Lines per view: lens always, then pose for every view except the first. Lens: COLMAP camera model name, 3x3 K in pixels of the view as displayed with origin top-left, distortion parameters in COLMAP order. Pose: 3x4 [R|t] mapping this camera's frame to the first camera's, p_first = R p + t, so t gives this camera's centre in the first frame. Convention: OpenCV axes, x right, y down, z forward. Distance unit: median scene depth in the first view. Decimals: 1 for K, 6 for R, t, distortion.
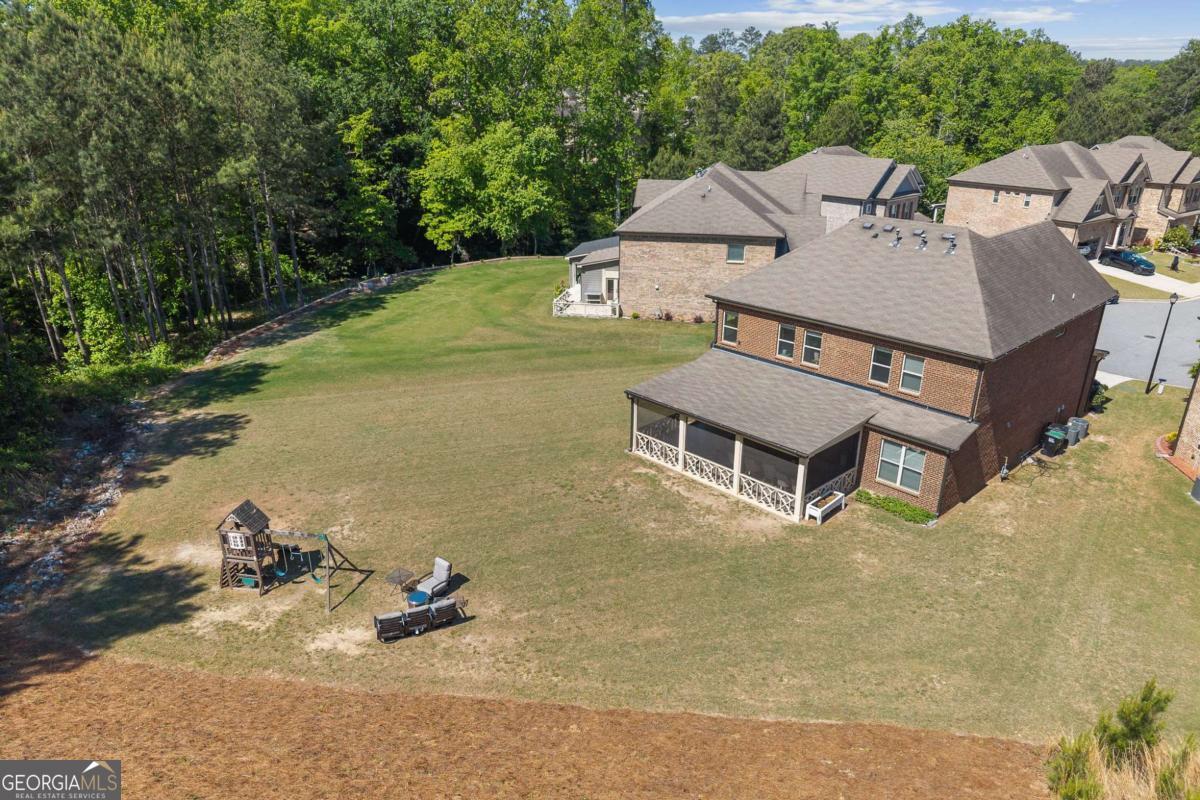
lens RADIAL K [[809.1, 0, 599.9], [0, 809.1, 422.4], [0, 0, 1]] dist [0.051817, -0.061526]
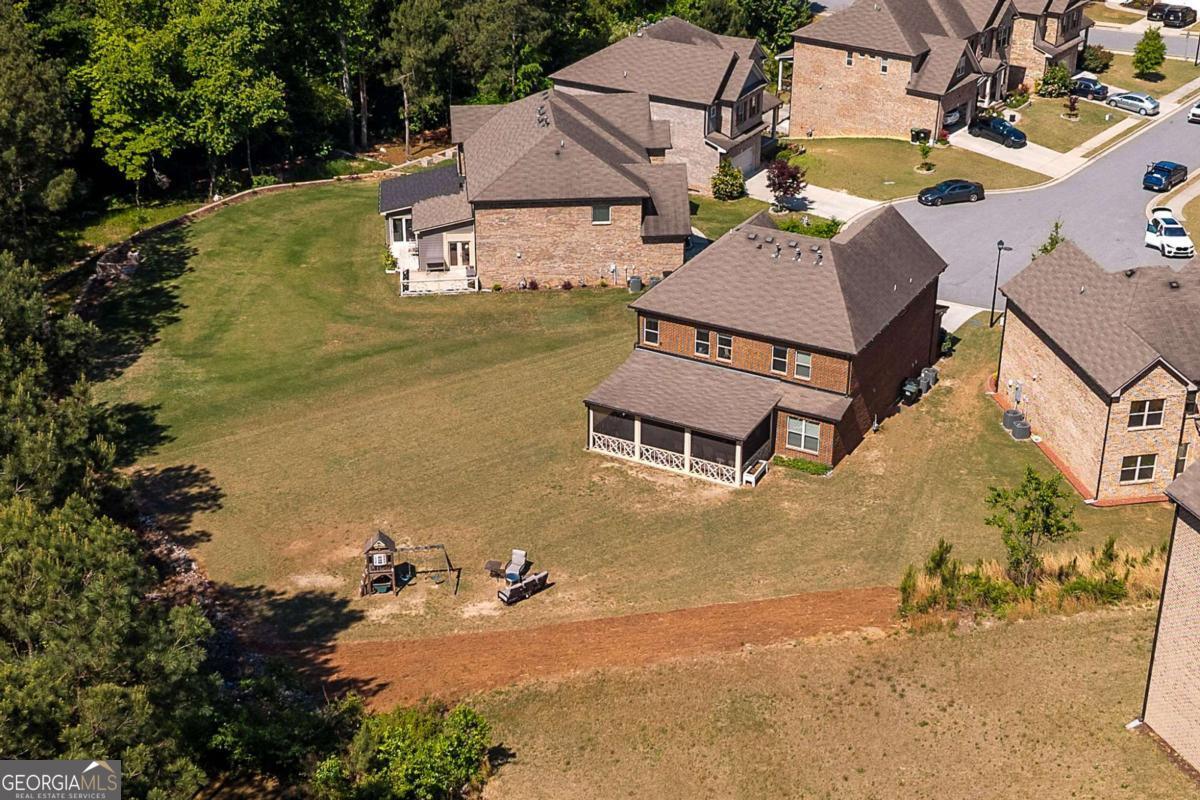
lens RADIAL K [[1834.2, 0, 601.9], [0, 1834.2, 397.4], [0, 0, 1]] dist [0.257426, -0.095315]
pose [[0.951488, -0.135597, 0.276196, -0.682951], [0.119535, 0.990048, 0.074266, -0.239546], [-0.283518, -0.037648, 0.958228, -1.593457]]
